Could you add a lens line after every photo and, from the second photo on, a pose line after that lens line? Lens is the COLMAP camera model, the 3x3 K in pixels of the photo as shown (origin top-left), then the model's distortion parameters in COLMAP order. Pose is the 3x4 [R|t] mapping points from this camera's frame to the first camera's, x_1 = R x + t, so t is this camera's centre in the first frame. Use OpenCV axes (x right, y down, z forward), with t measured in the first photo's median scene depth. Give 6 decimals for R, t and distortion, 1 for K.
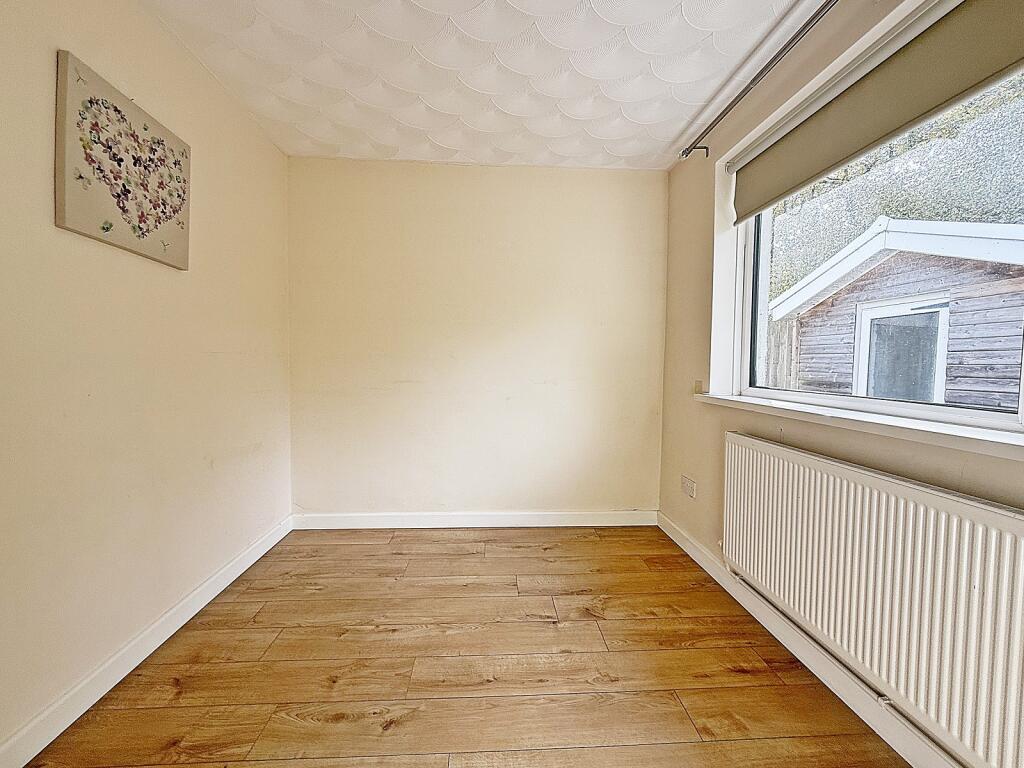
lens RADIAL K [[419.1, 0, 512.0], [0, 419.1, 384.0], [0, 0, 1]] dist [-0.000139, -0.000163]
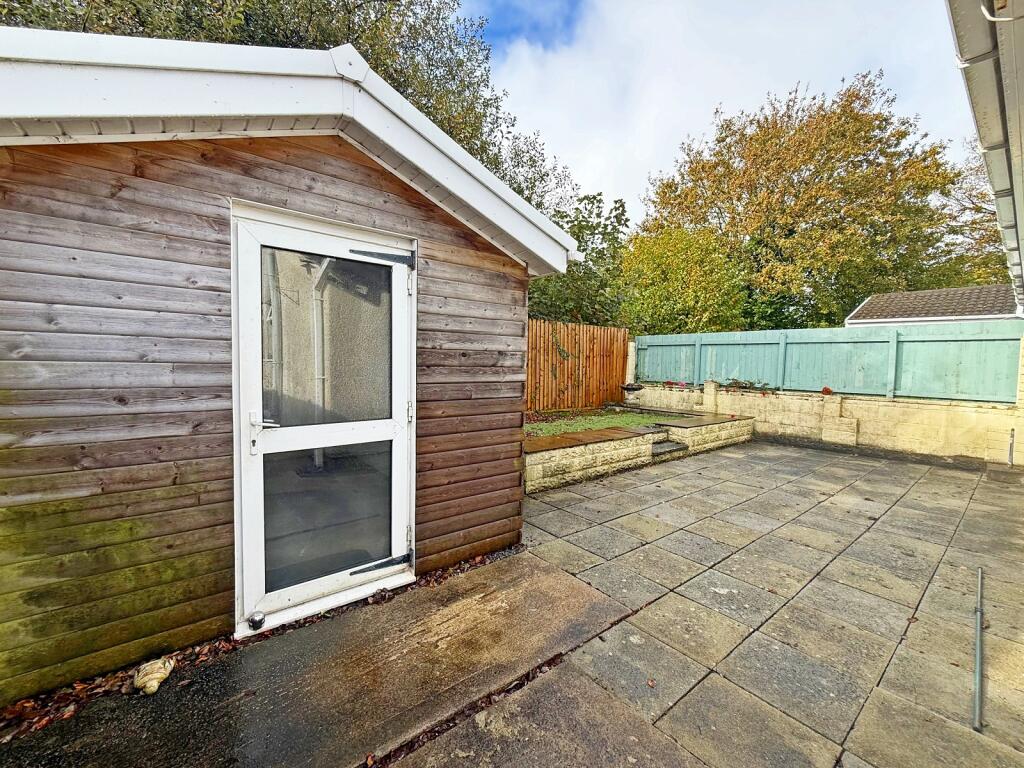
lens RADIAL K [[419.1, 0, 512.0], [0, 419.1, 384.0], [0, 0, 1]] dist [-0.000139, -0.000163]
pose [[-0.568342, -0.065839, 0.820154, 0.395756], [0.013000, 0.995950, 0.088960, -0.050439], [-0.822689, 0.061222, -0.565185, 1.355237]]
